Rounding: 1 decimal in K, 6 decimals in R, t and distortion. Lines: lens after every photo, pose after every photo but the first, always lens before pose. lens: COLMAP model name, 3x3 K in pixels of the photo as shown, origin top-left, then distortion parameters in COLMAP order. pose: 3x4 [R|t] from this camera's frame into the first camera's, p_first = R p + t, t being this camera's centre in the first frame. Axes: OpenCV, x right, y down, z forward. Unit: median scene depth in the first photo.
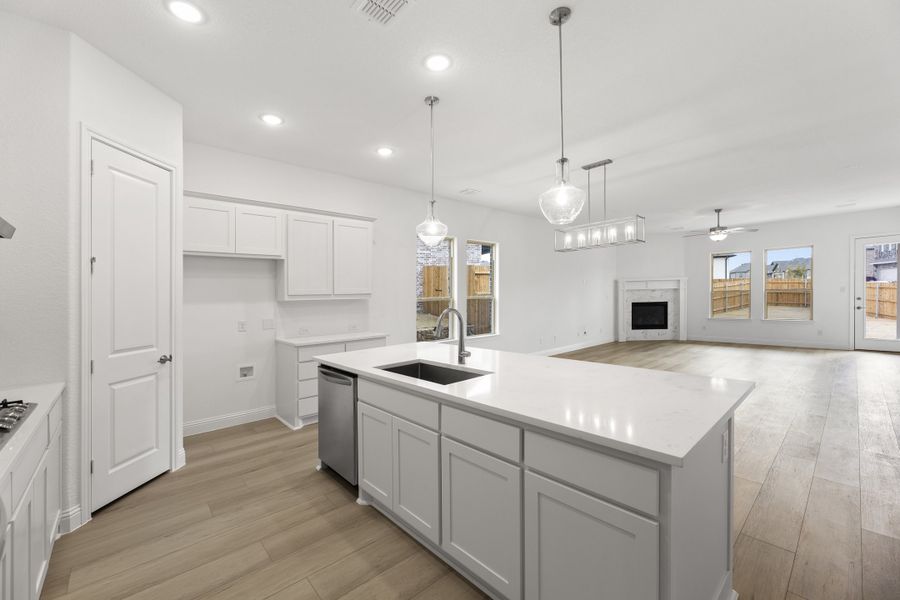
lens RADIAL K [[368.6, 0, 434.5], [0, 368.6, 320.1], [0, 0, 1]] dist [0.004275, 0.000924]
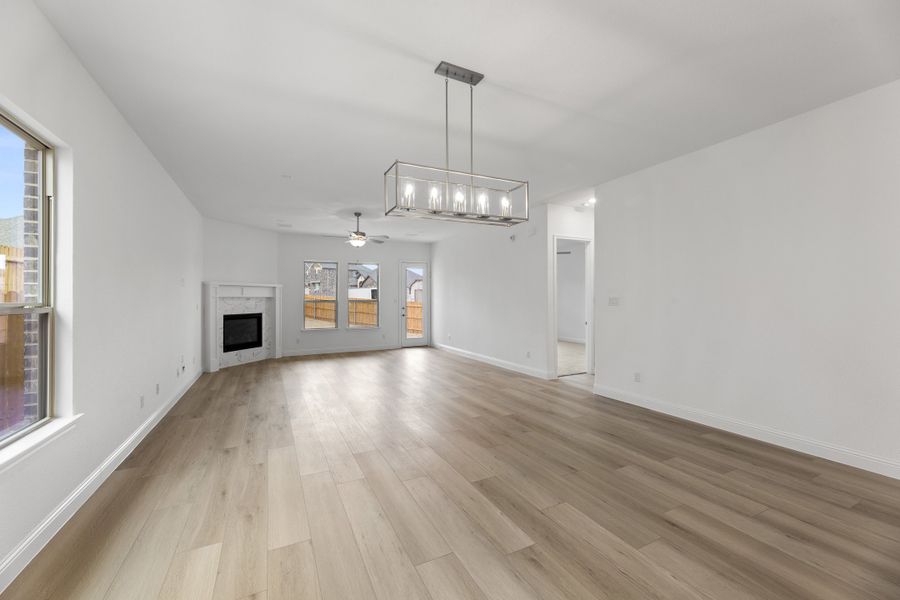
lens RADIAL K [[368.6, 0, 451.2], [0, 368.6, 300.8], [0, 0, 1]] dist [0.004275, 0.000924]
pose [[0.252708, 0.015491, 0.967418, -0.049666], [0.062802, 0.997501, -0.032378, -0.024147], [-0.965502, 0.068938, 0.251104, 0.395788]]
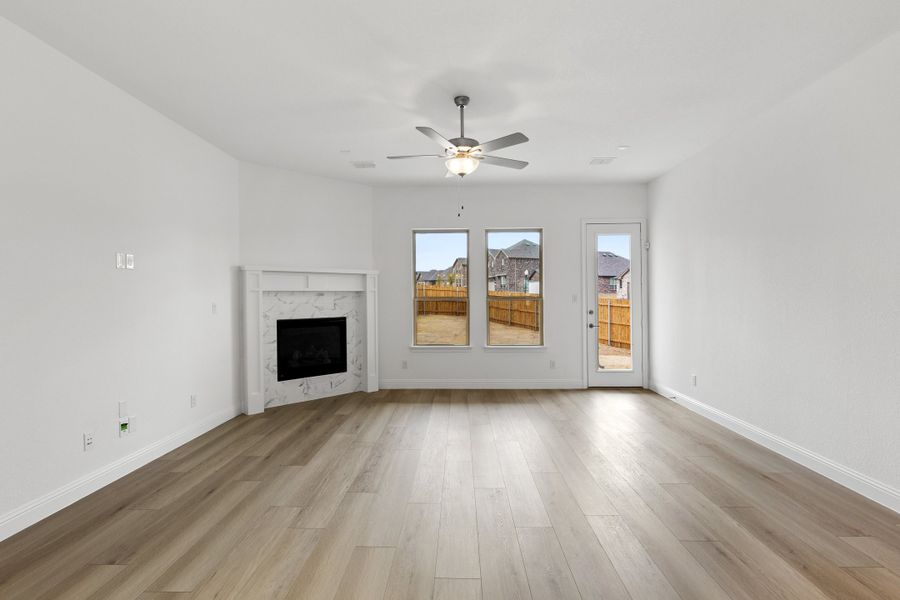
lens RADIAL K [[436.4, 0, 448.0], [0, 436.4, 288.1], [0, 0, 1]] dist [-0.003245, -0.000081]
pose [[0.679432, 0.032410, 0.733023, 0.294455], [0.037017, 0.996238, -0.078359, -0.037680], [-0.732804, 0.080374, 0.675676, 0.502127]]
